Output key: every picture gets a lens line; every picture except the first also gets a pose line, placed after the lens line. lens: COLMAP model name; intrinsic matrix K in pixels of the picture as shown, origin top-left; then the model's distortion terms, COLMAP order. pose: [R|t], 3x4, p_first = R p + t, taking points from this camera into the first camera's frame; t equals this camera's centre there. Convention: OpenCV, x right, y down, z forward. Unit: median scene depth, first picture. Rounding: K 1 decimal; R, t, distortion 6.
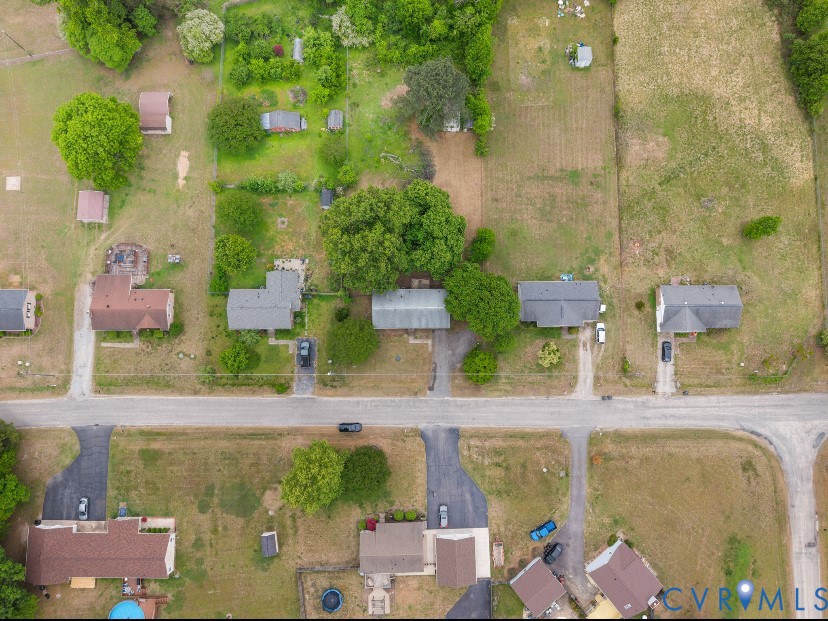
lens RADIAL K [[553.5, 0, 418.9], [0, 553.5, 307.0], [0, 0, 1]] dist [-0.004689, -0.004010]
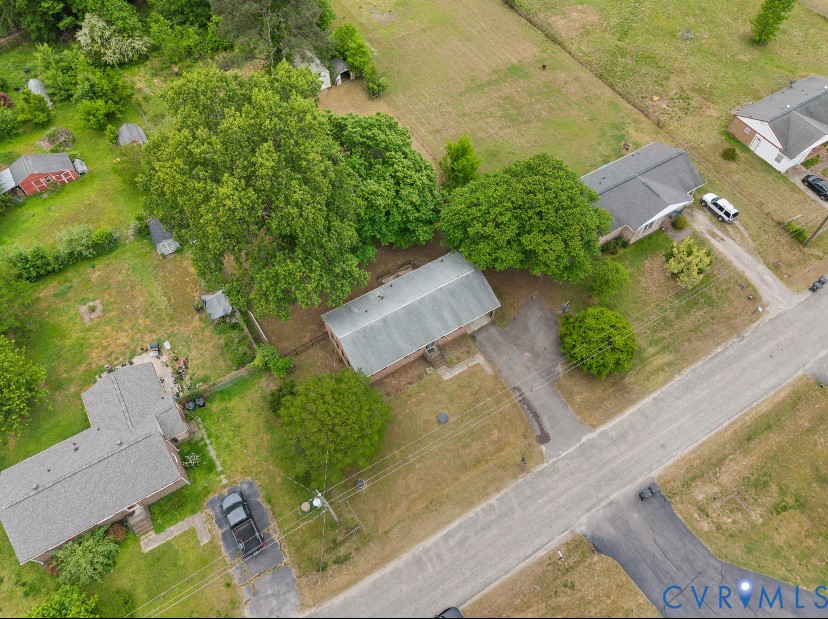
lens RADIAL K [[553.5, 0, 413.7], [0, 553.5, 310.4], [0, 0, 1]] dist [-0.004689, -0.004010]
pose [[0.855454, -0.432814, 0.284378, -0.145208], [0.514495, 0.772939, -0.371295, 0.177452], [-0.059105, 0.463937, 0.883894, 0.565419]]
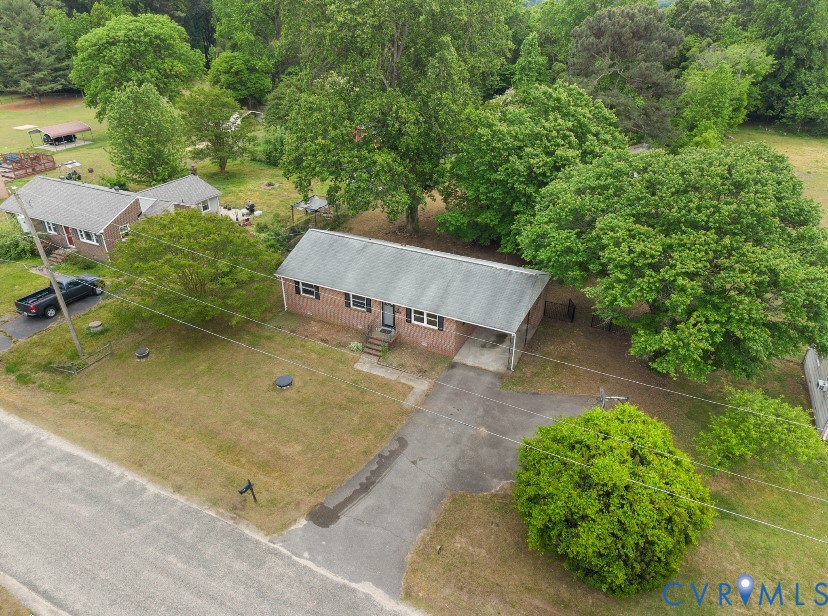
lens RADIAL K [[553.5, 0, 416.4], [0, 553.5, 313.7], [0, 0, 1]] dist [-0.004689, -0.004010]
pose [[0.895182, 0.226282, -0.383986, 0.108835], [-0.444254, 0.522363, -0.727857, 0.234963], [0.035880, 0.822152, 0.568137, 0.824176]]
